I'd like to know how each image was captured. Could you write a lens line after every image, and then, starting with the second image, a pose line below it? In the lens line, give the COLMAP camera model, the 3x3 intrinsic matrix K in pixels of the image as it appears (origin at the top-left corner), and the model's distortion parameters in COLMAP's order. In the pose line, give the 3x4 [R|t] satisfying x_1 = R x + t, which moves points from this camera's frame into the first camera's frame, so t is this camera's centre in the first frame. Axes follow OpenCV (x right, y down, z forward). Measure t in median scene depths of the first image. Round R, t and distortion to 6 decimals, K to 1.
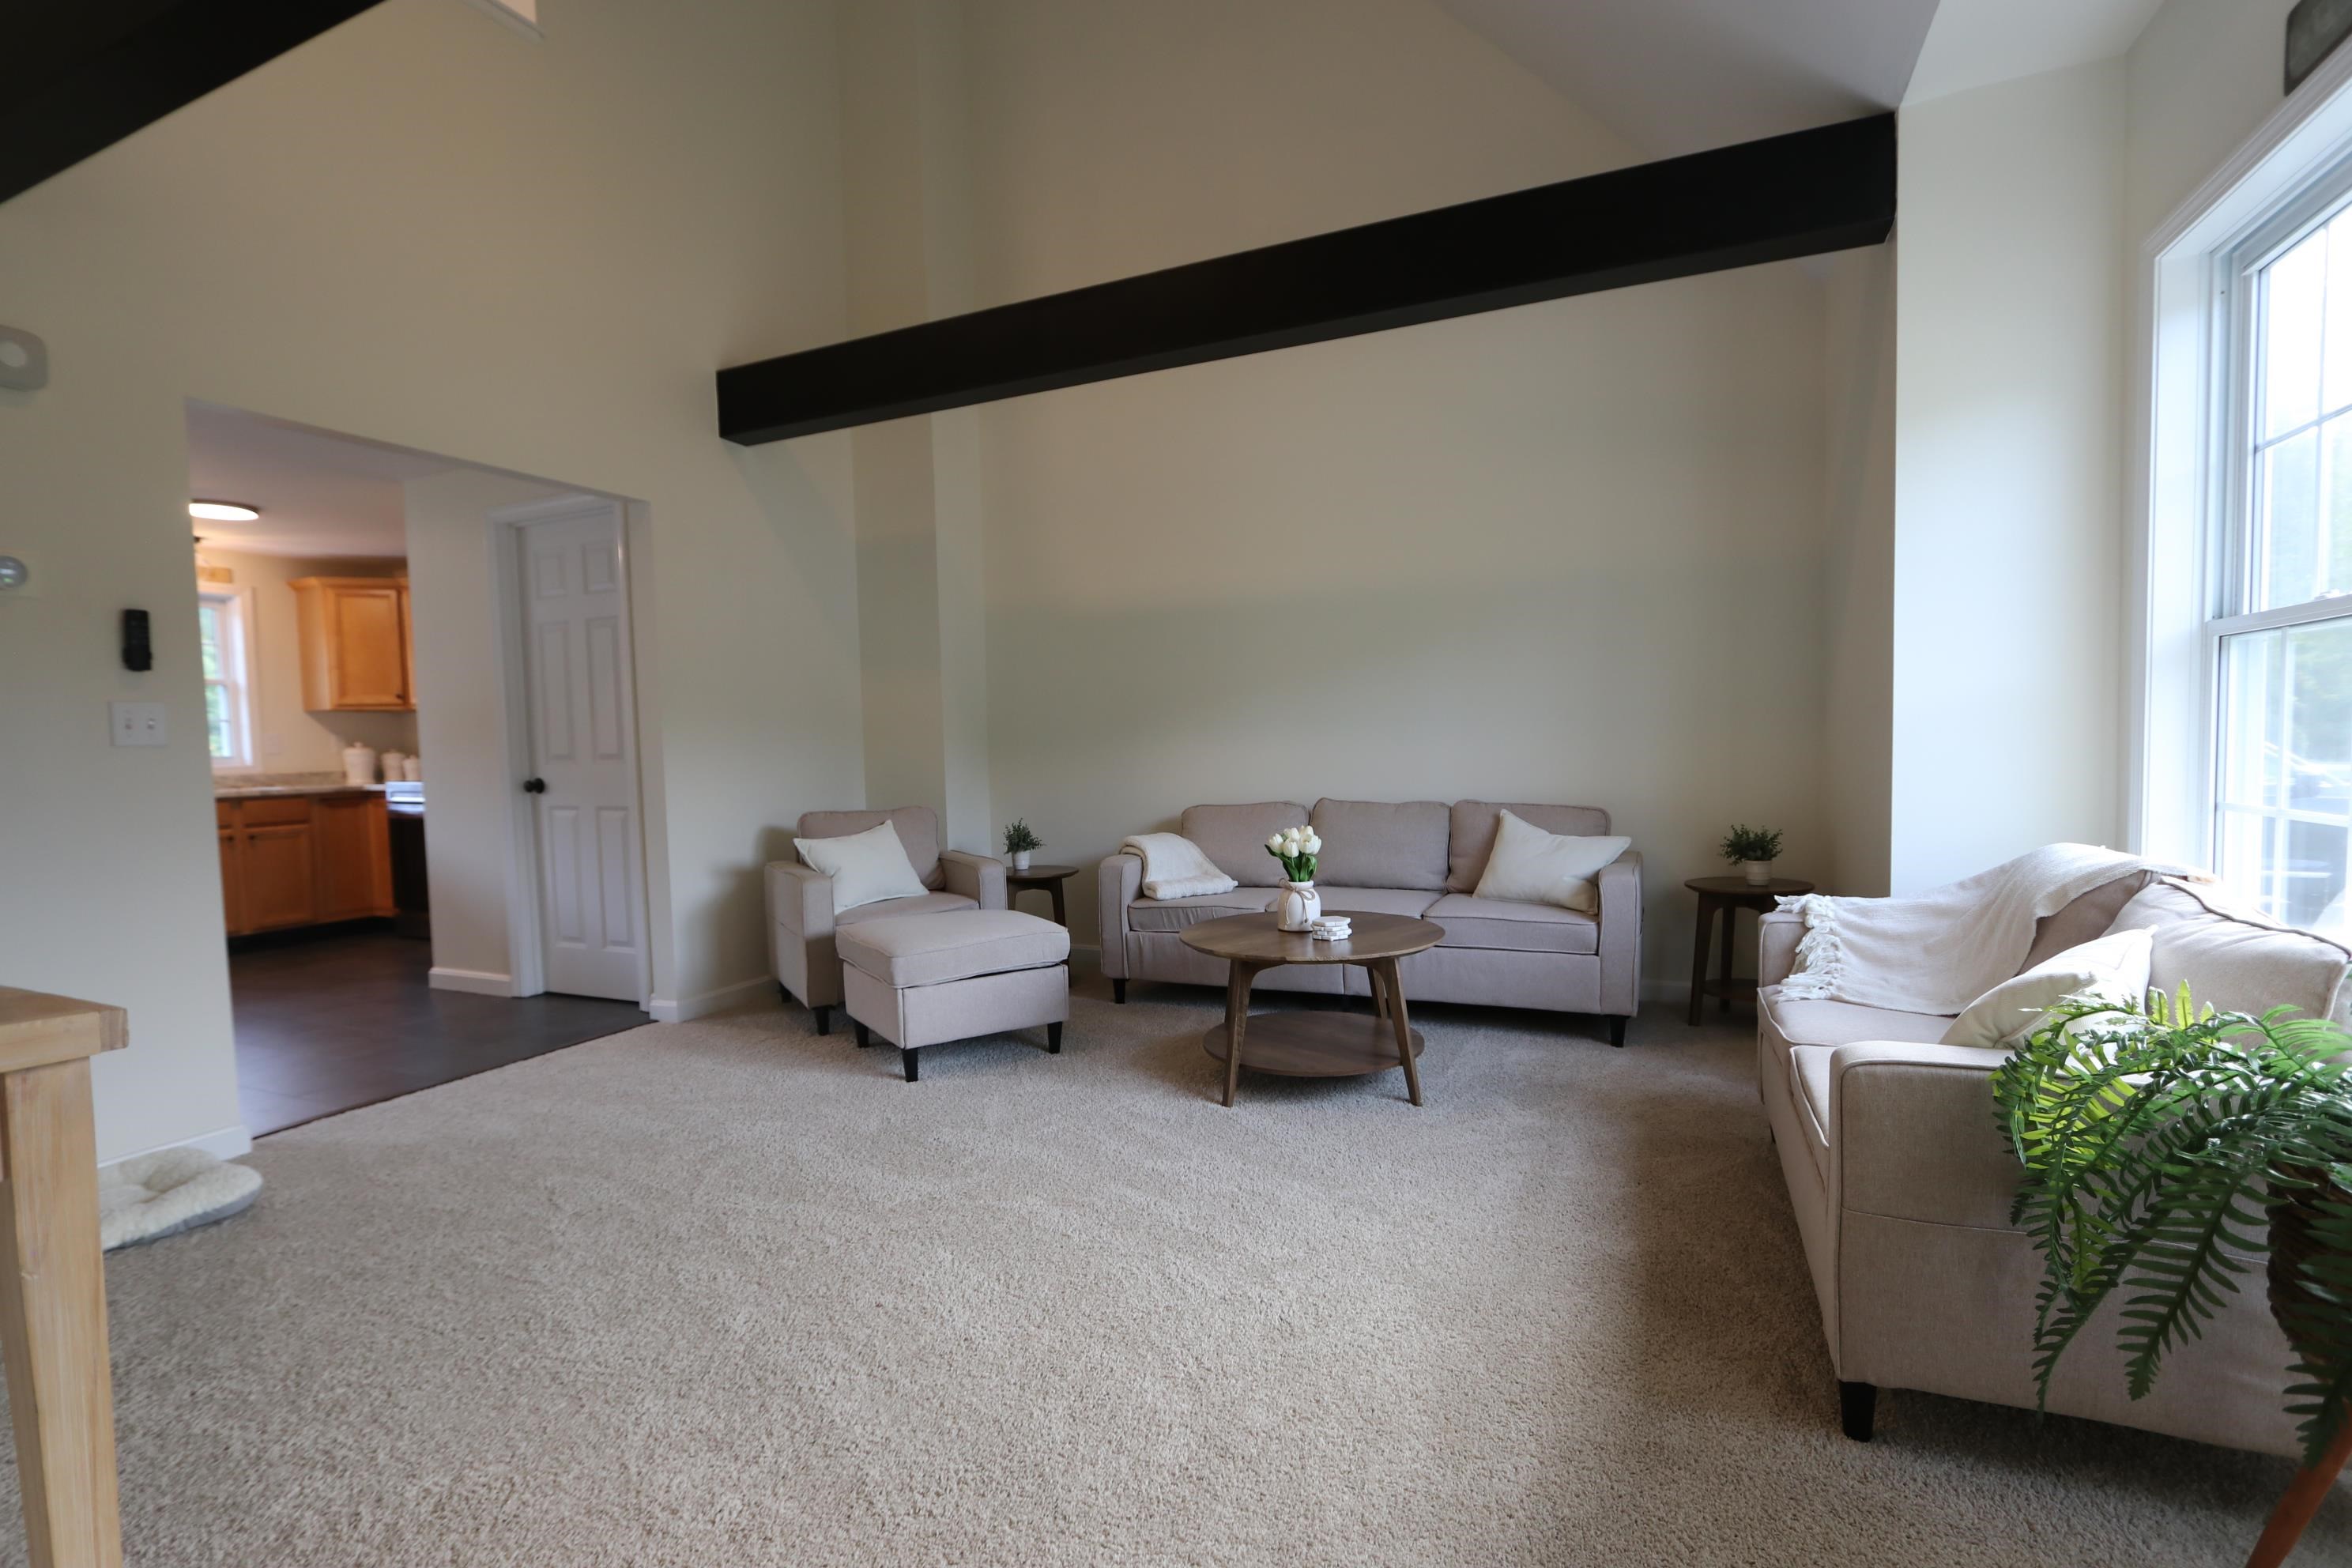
lens RADIAL K [[1102.3, 0, 1171.9], [0, 1102.3, 793.2], [0, 0, 1]] dist [-0.013459, 0.000017]
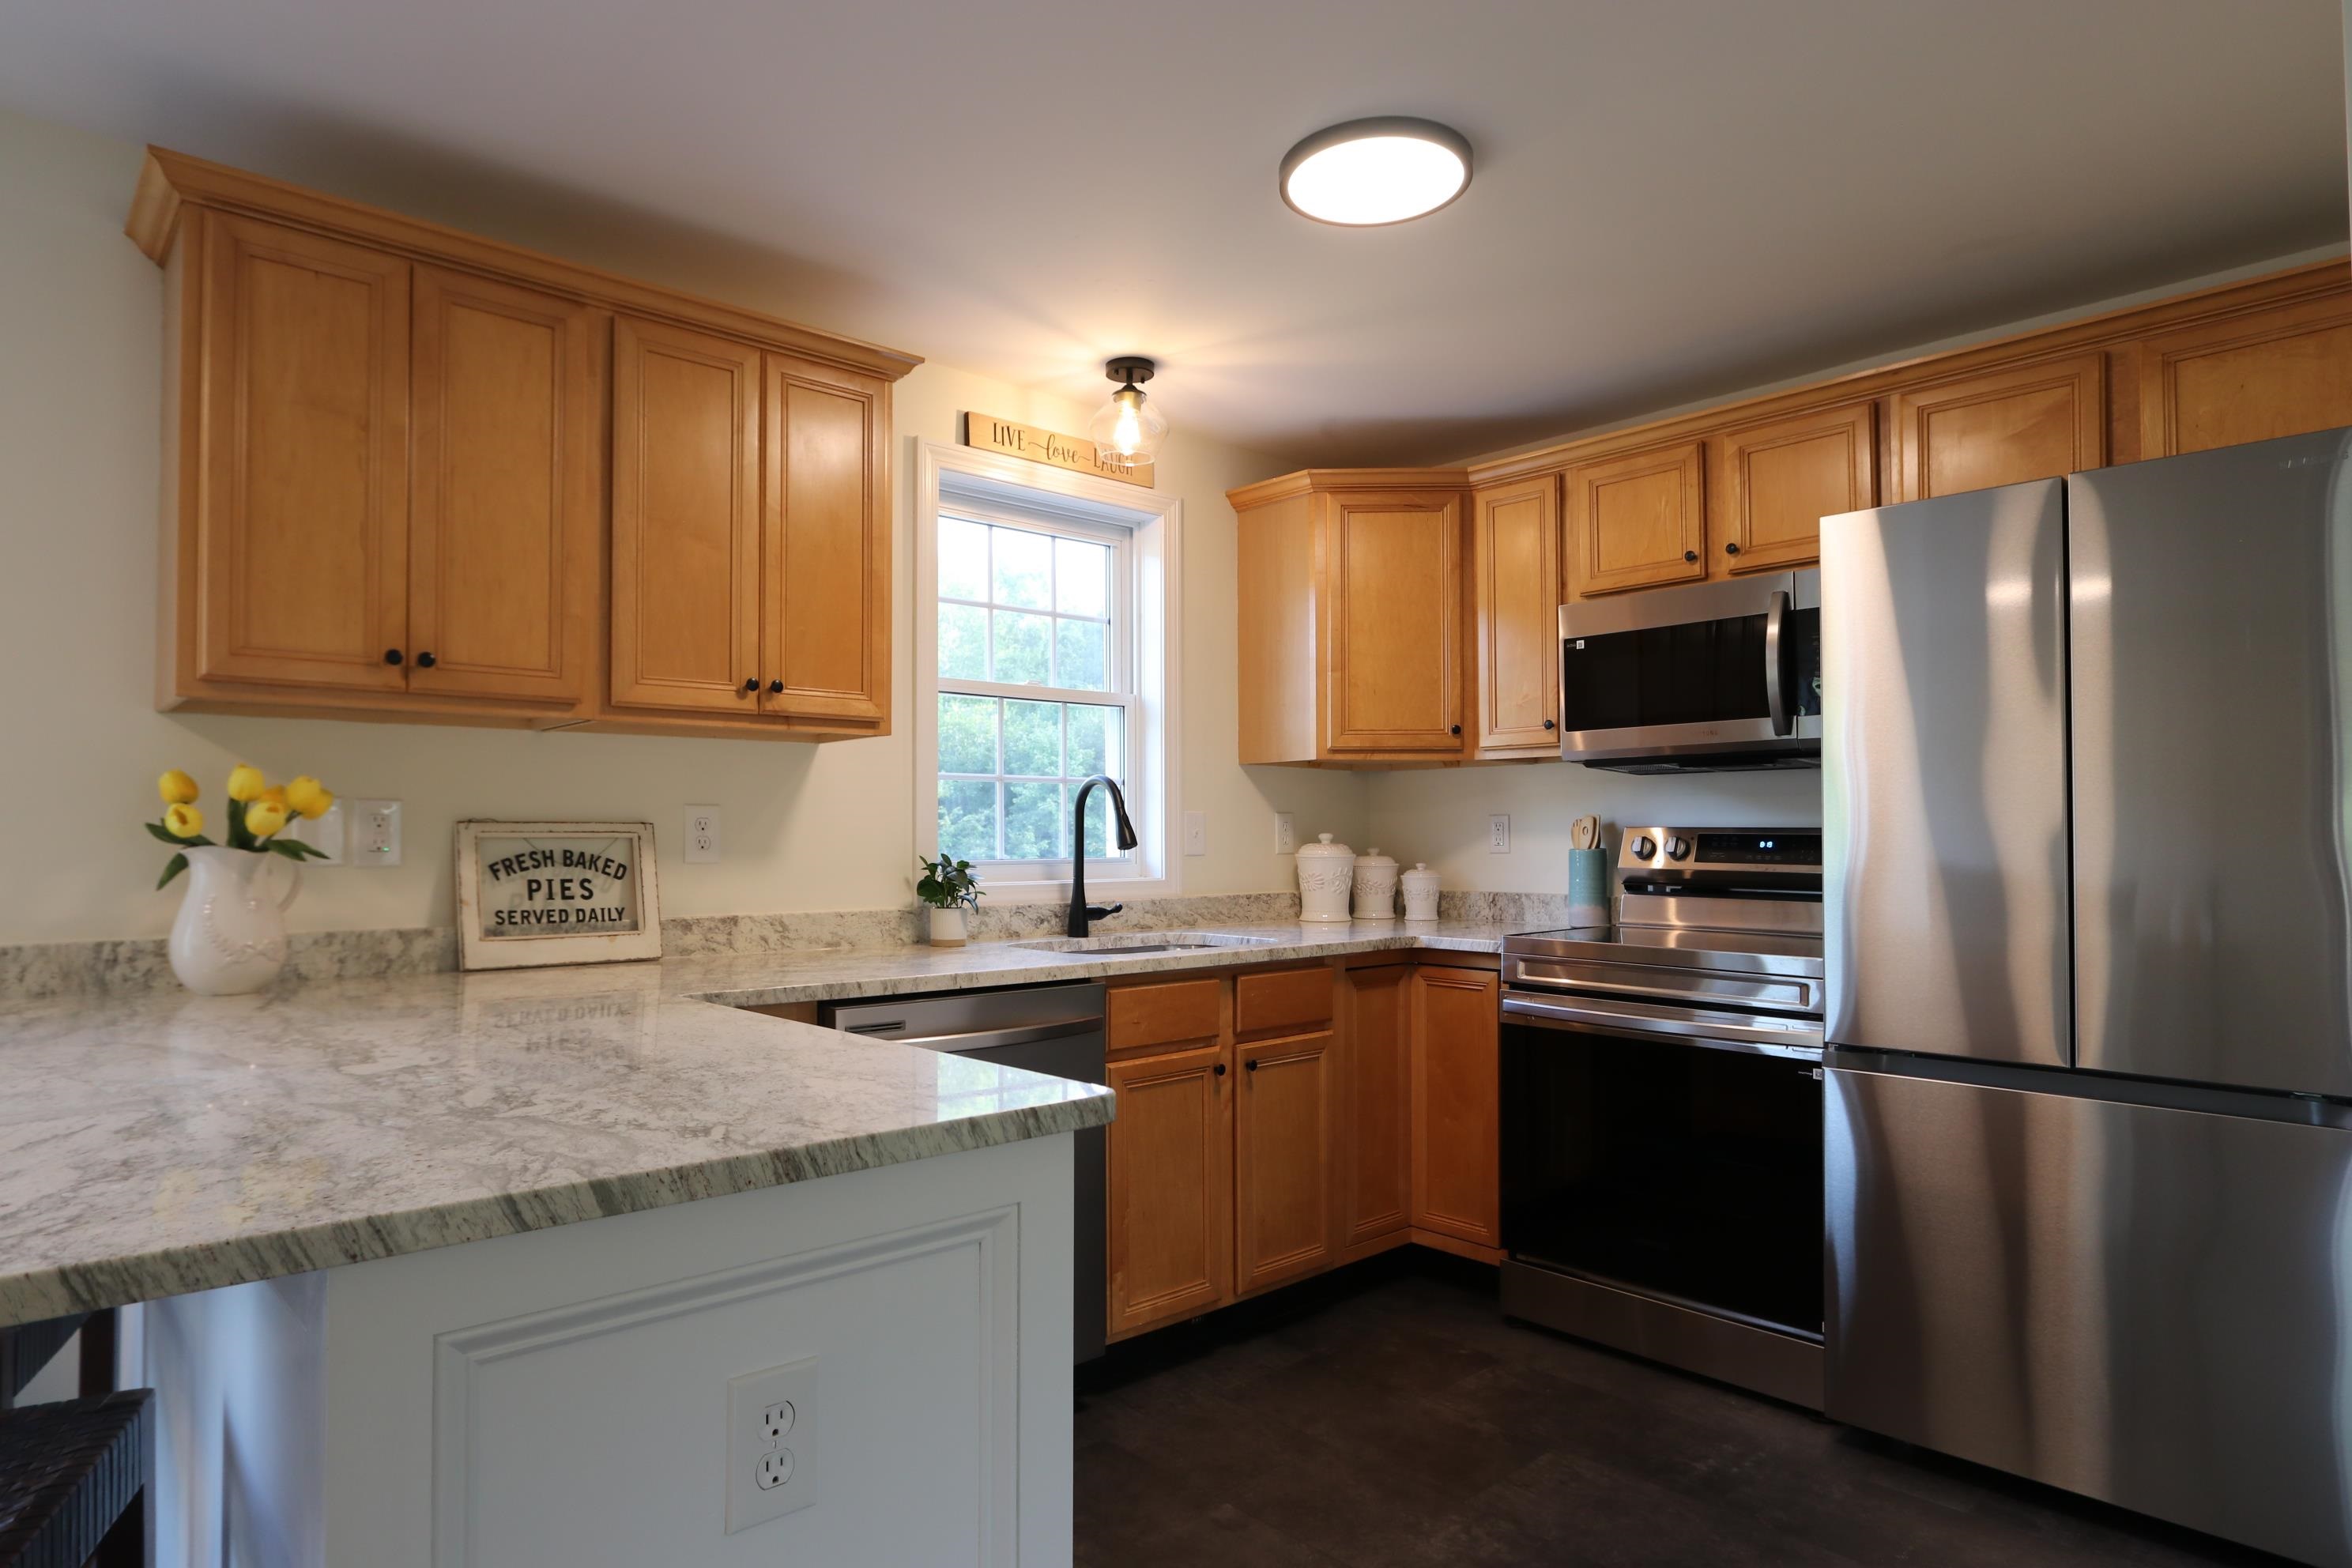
lens RADIAL K [[1322.0, 0, 1177.3], [0, 1322.0, 795.9], [0, 0, 1]] dist [0.000927, 0.000146]
pose [[0.920725, 0.003316, -0.390199, -0.613893], [-0.034160, 0.996810, -0.072133, -0.020414], [0.388715, 0.079744, 0.917901, 0.482242]]
